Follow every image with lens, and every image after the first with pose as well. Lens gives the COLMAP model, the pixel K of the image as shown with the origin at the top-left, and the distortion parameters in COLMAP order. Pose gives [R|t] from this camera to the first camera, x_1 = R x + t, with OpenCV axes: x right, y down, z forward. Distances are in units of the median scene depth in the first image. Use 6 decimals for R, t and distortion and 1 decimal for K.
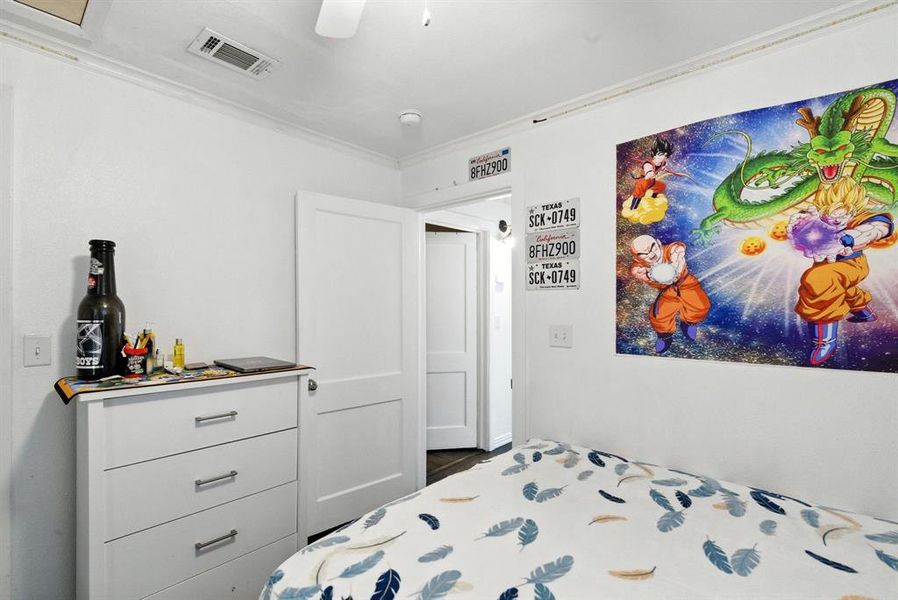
lens RADIAL K [[419.2, 0, 451.6], [0, 419.2, 303.1], [0, 0, 1]] dist [0.016636, -0.000179]
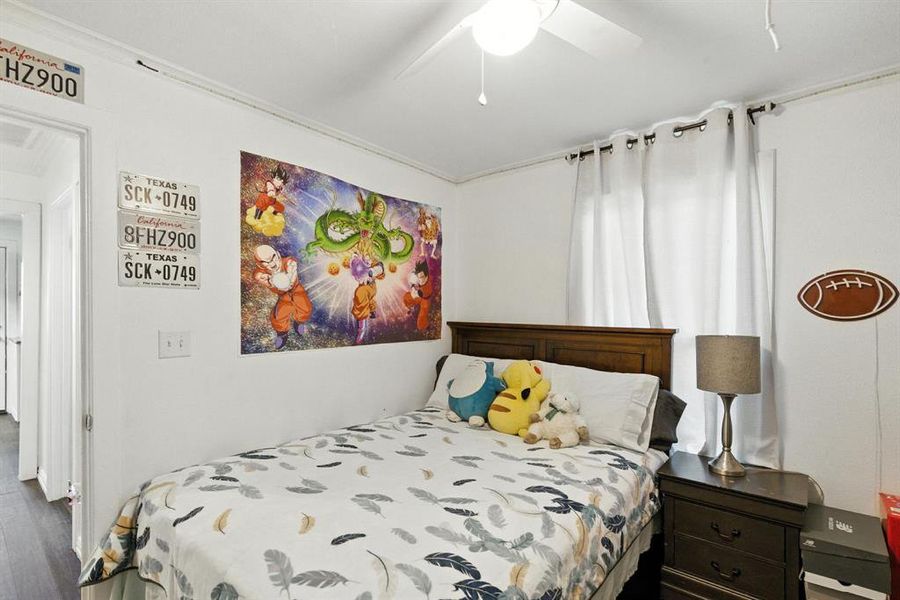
lens RADIAL K [[424.0, 0, 444.7], [0, 424.0, 309.8], [0, 0, 1]] dist [0.001036, 0.000424]
pose [[-0.017621, -0.002615, 0.999841, -0.724885], [-0.020527, 0.999787, 0.002253, -0.002757], [-0.999634, -0.020484, -0.017671, 0.581665]]
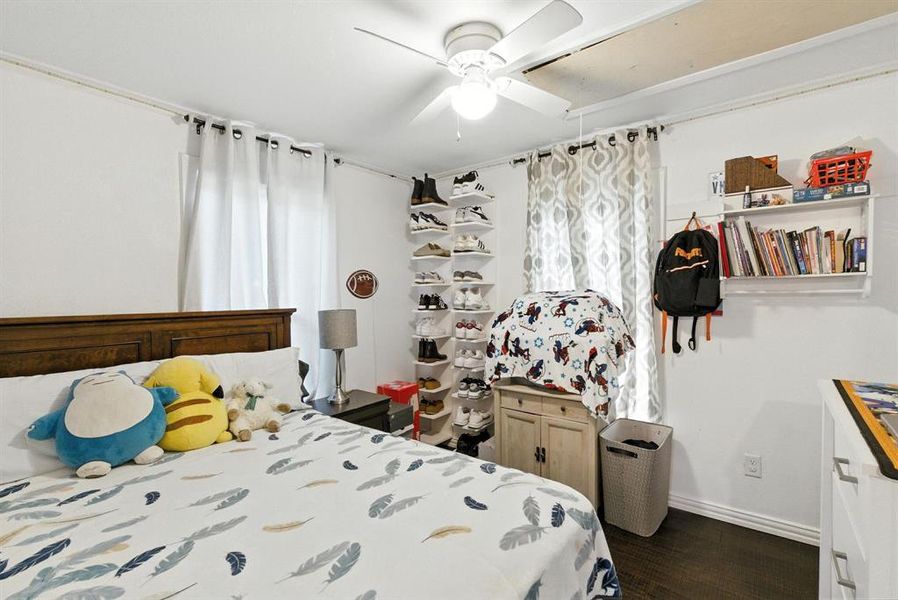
lens RADIAL K [[410.7, 0, 446.3], [0, 410.7, 300.1], [0, 0, 1]] dist [-0.000942, -0.000268]
pose [[-0.998435, 0.007967, -0.055361, 0.048800], [0.007954, 0.999968, 0.000462, 0.016979], [0.055363, 0.000021, -0.998466, 1.429906]]
